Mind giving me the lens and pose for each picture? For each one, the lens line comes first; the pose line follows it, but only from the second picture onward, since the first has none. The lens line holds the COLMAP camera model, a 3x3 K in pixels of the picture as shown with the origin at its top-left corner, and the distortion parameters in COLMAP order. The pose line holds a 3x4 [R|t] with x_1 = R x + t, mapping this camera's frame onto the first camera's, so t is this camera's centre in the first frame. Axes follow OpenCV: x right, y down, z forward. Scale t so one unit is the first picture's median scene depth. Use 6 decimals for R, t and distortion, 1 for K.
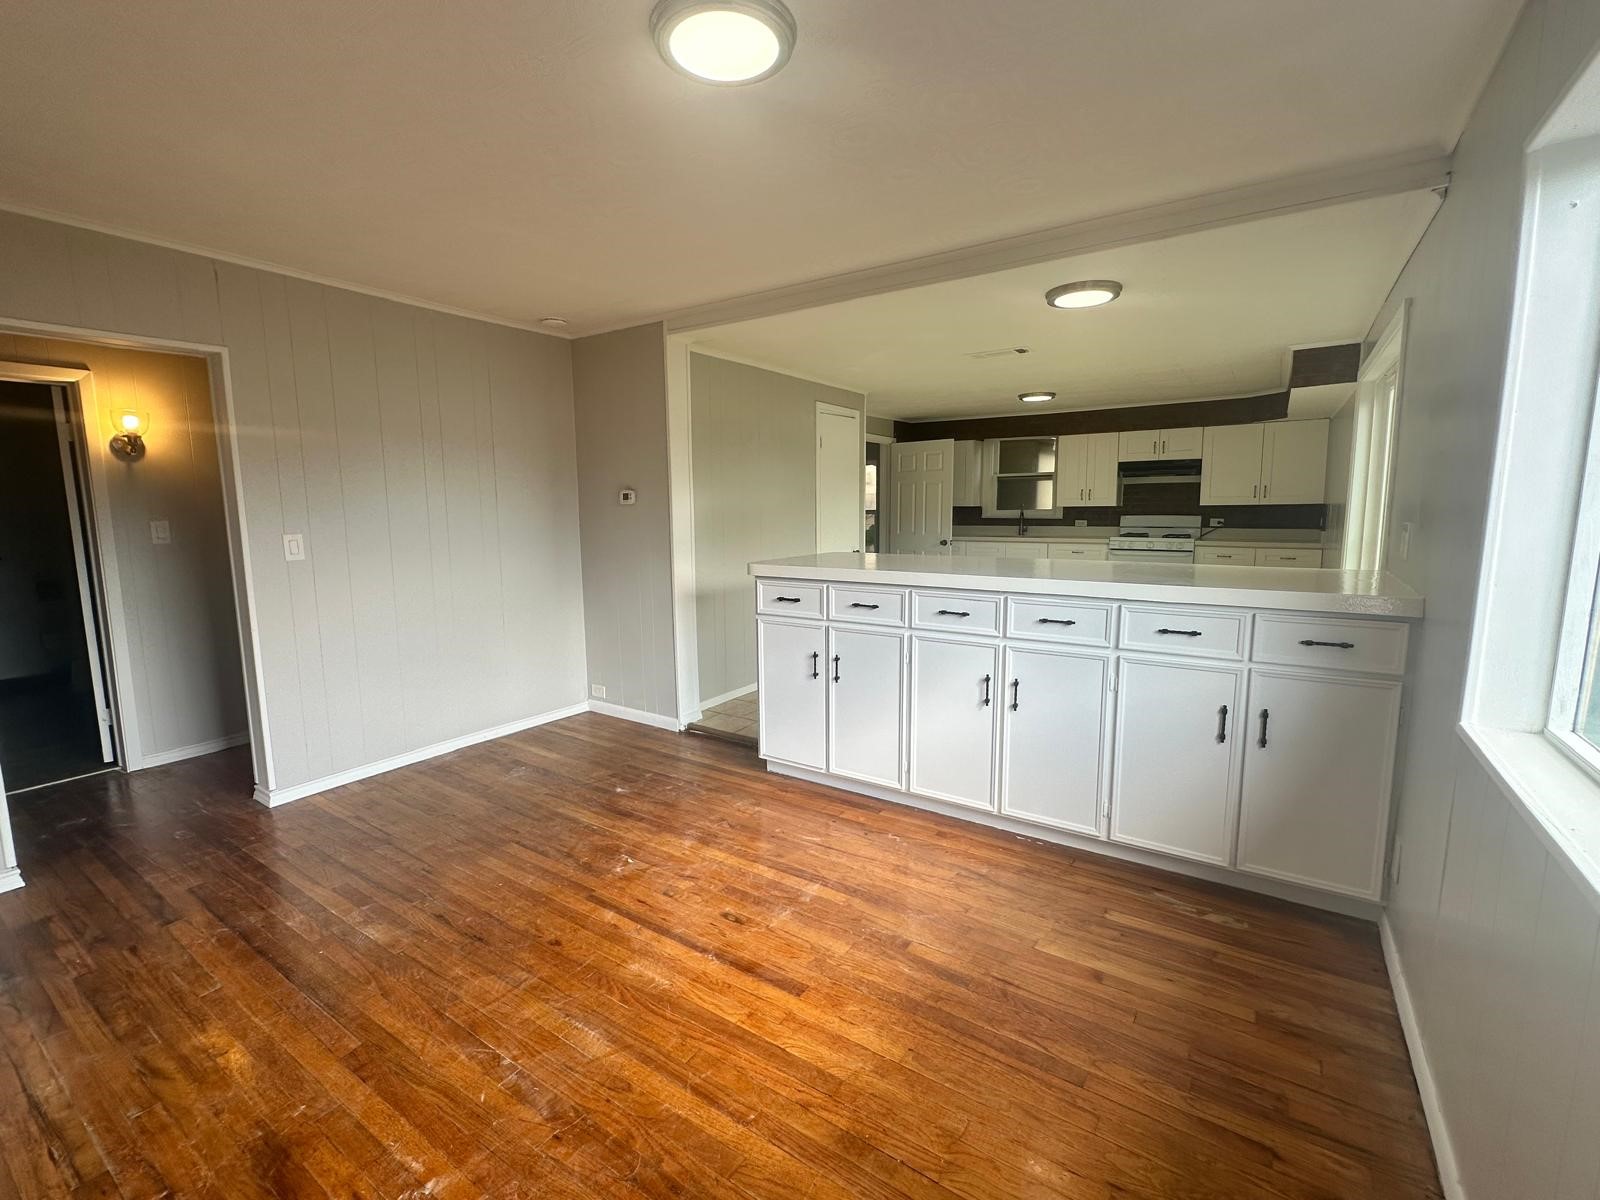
lens RADIAL K [[706.3, 0, 795.3], [0, 706.3, 601.8], [0, 0, 1]] dist [-0.003974, 0.000720]
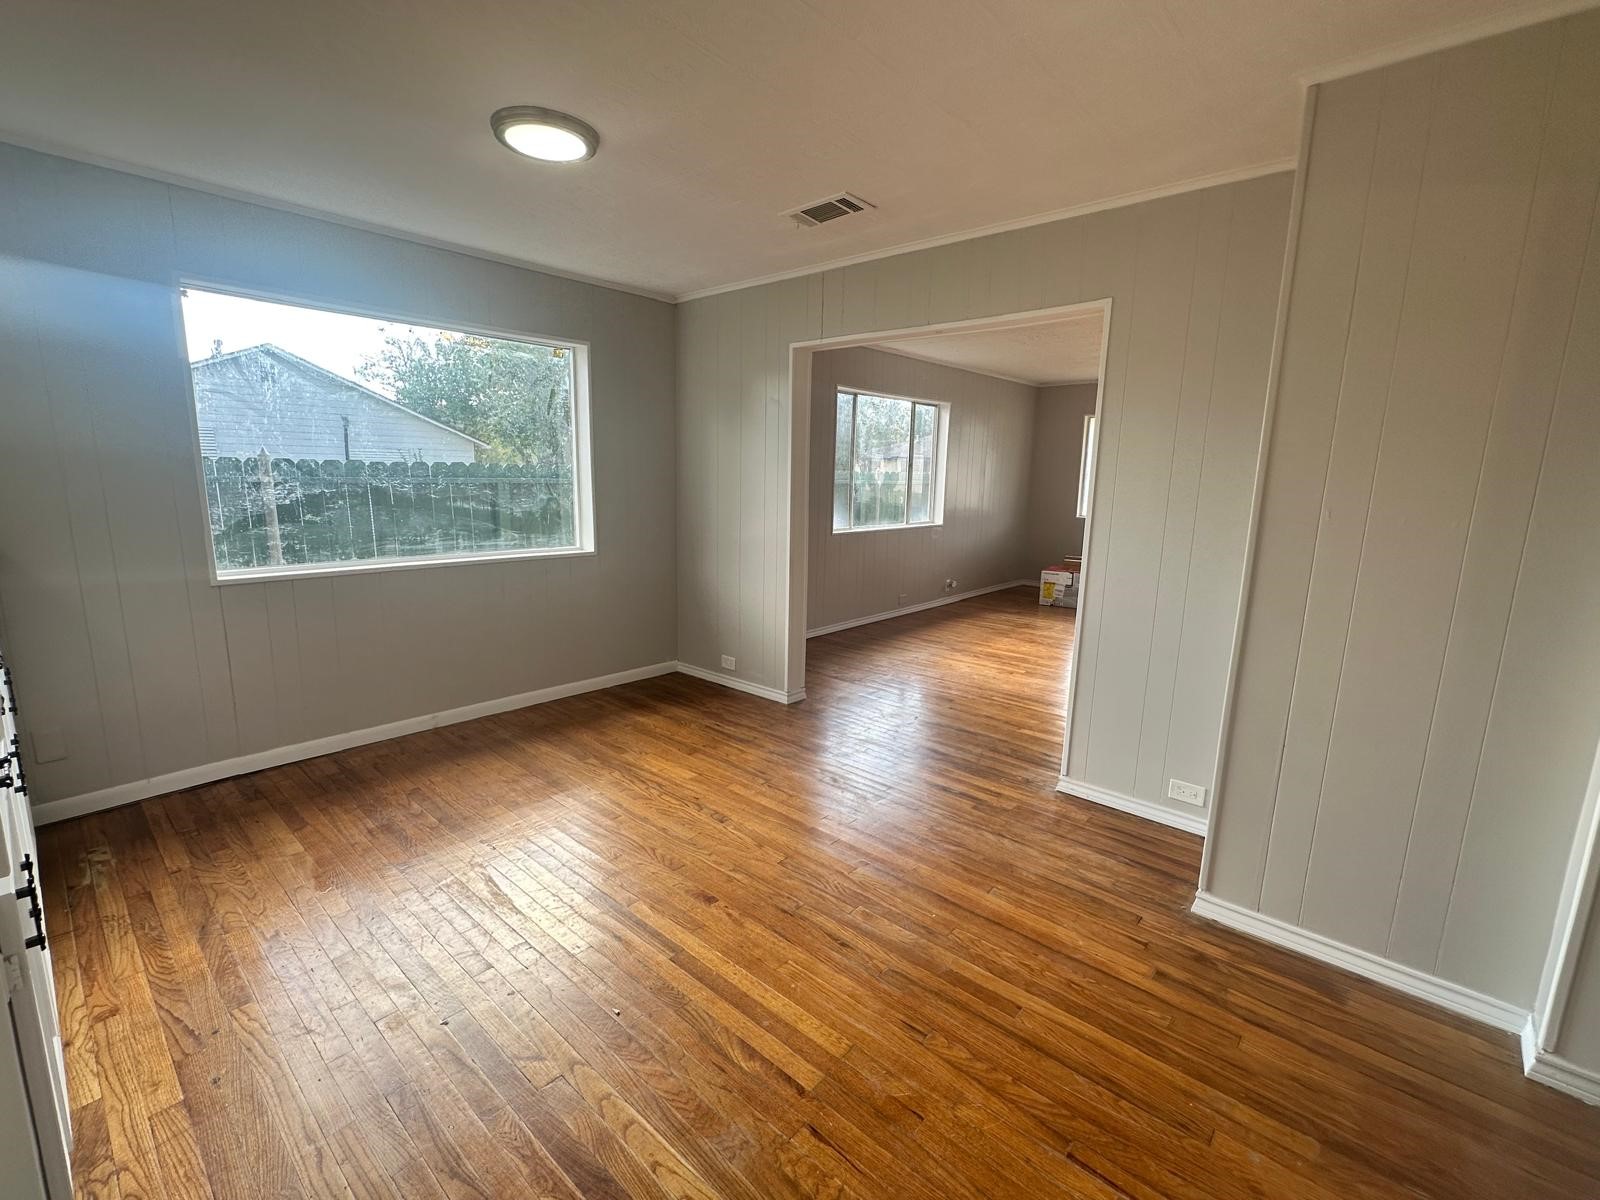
lens RADIAL K [[706.3, 0, 796.3], [0, 706.3, 605.5], [0, 0, 1]] dist [-0.003974, 0.000720]
pose [[-0.991622, -0.038734, 0.123233, -0.376040], [0.002553, 0.947924, 0.318486, -0.164166], [-0.129152, 0.316132, -0.939883, 1.189510]]
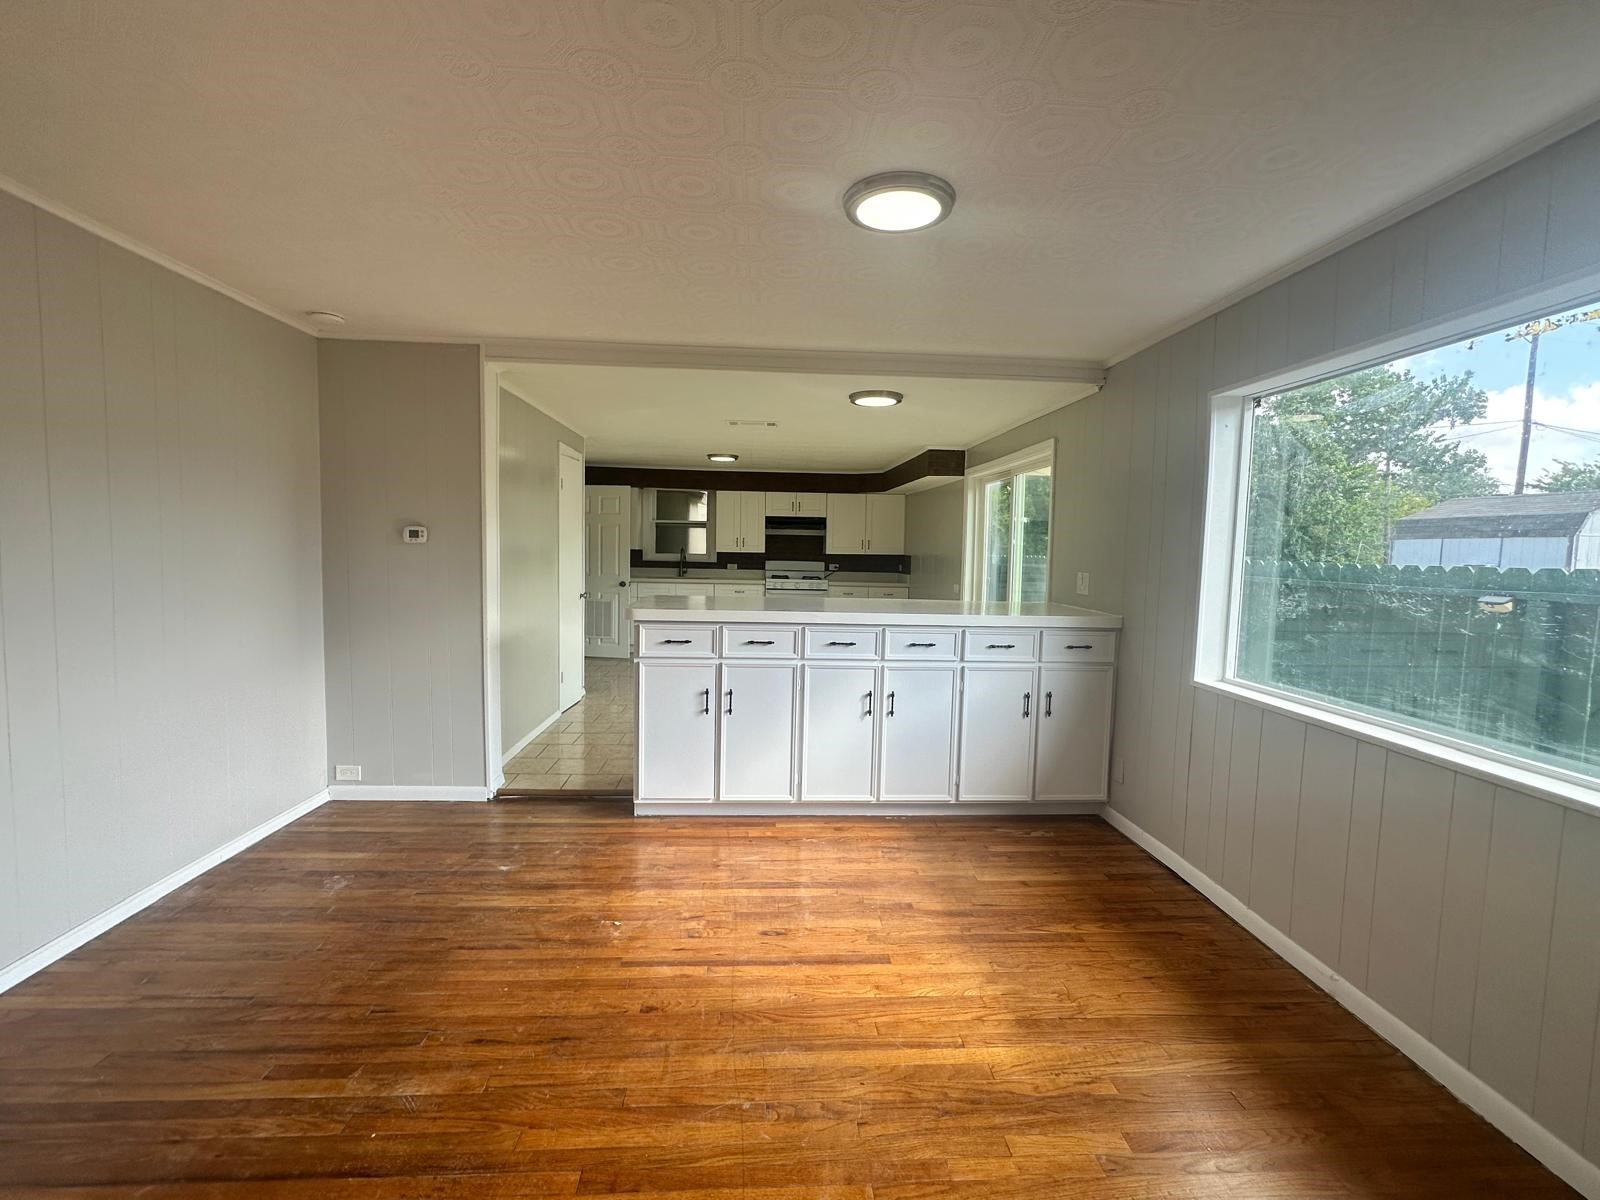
lens RADIAL K [[706.3, 0, 802.5], [0, 706.3, 602.1], [0, 0, 1]] dist [-0.003974, 0.000720]
pose [[0.790619, -0.021237, 0.611939, -0.489606], [0.054884, 0.997833, -0.036281, -0.013014], [-0.609843, 0.062270, 0.790072, 0.056515]]
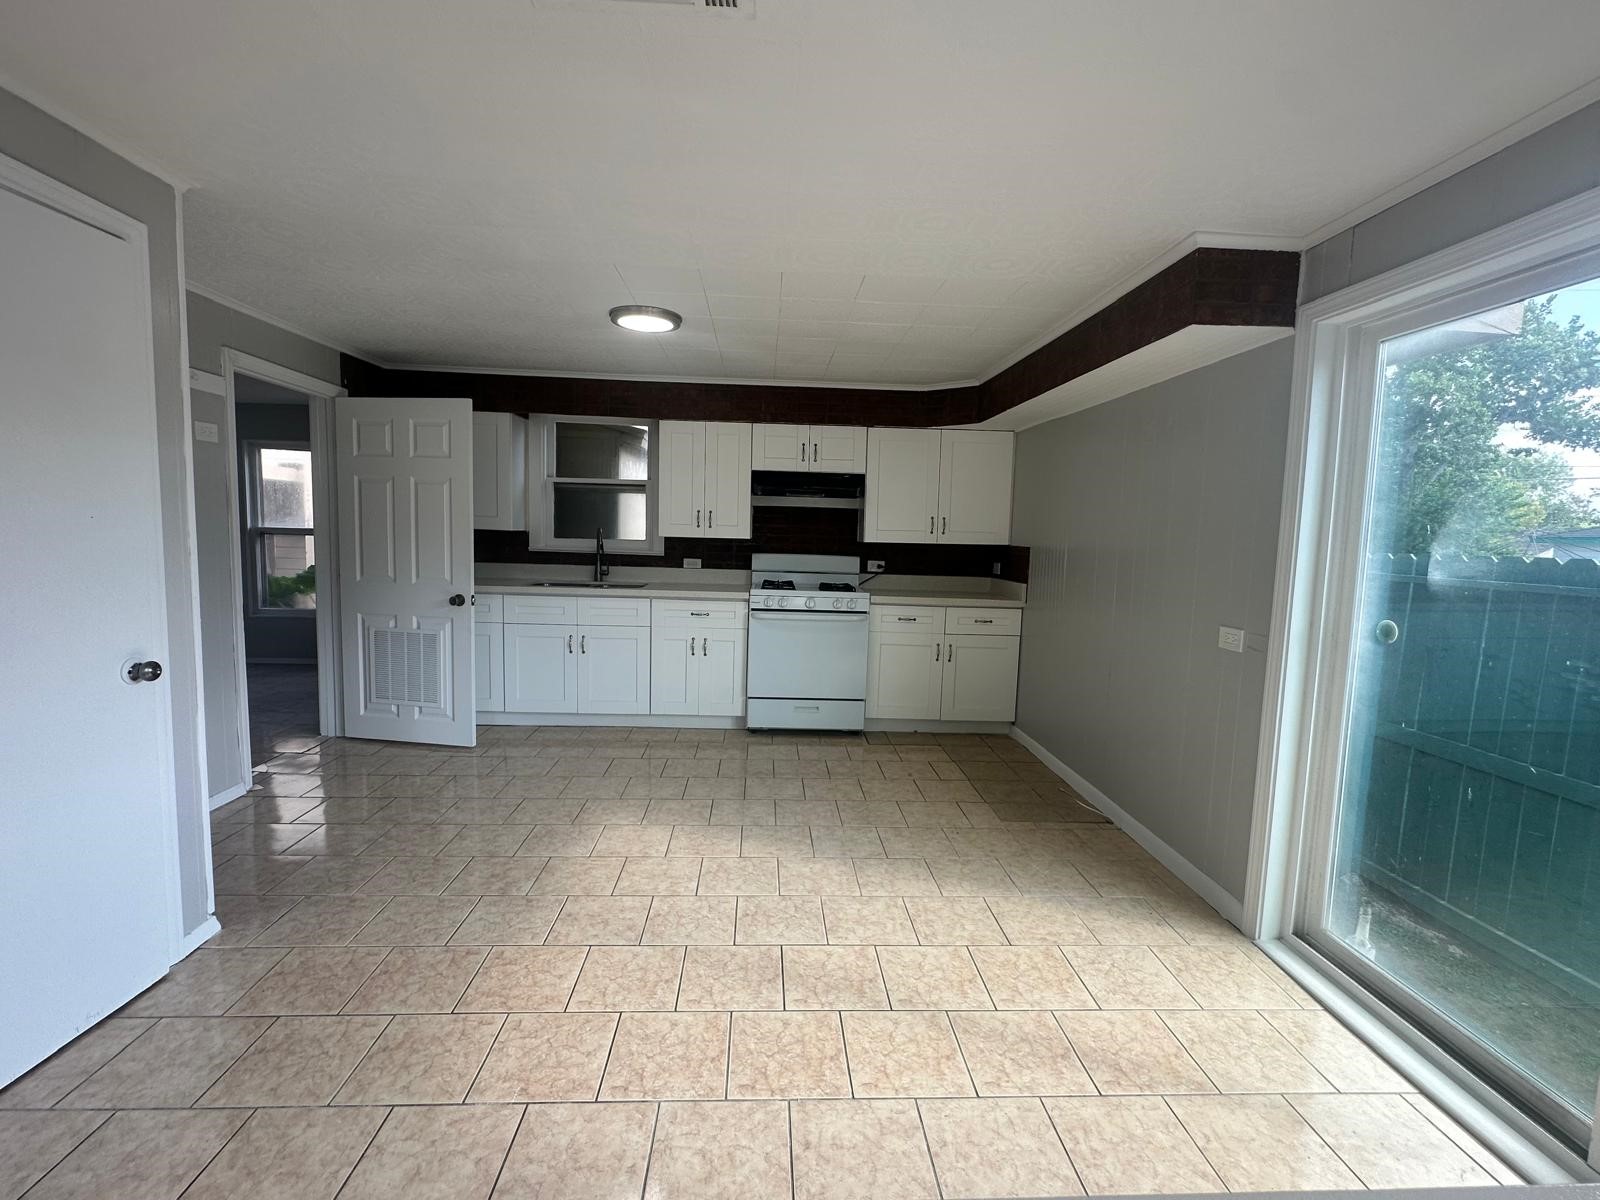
lens RADIAL K [[706.3, 0, 800.6], [0, 706.3, 596.0], [0, 0, 1]] dist [-0.003974, 0.000720]
pose [[0.798600, -0.019825, 0.601535, 0.233325], [0.044191, 0.998691, -0.025754, -0.143440], [-0.600237, 0.047149, 0.798431, 1.014834]]
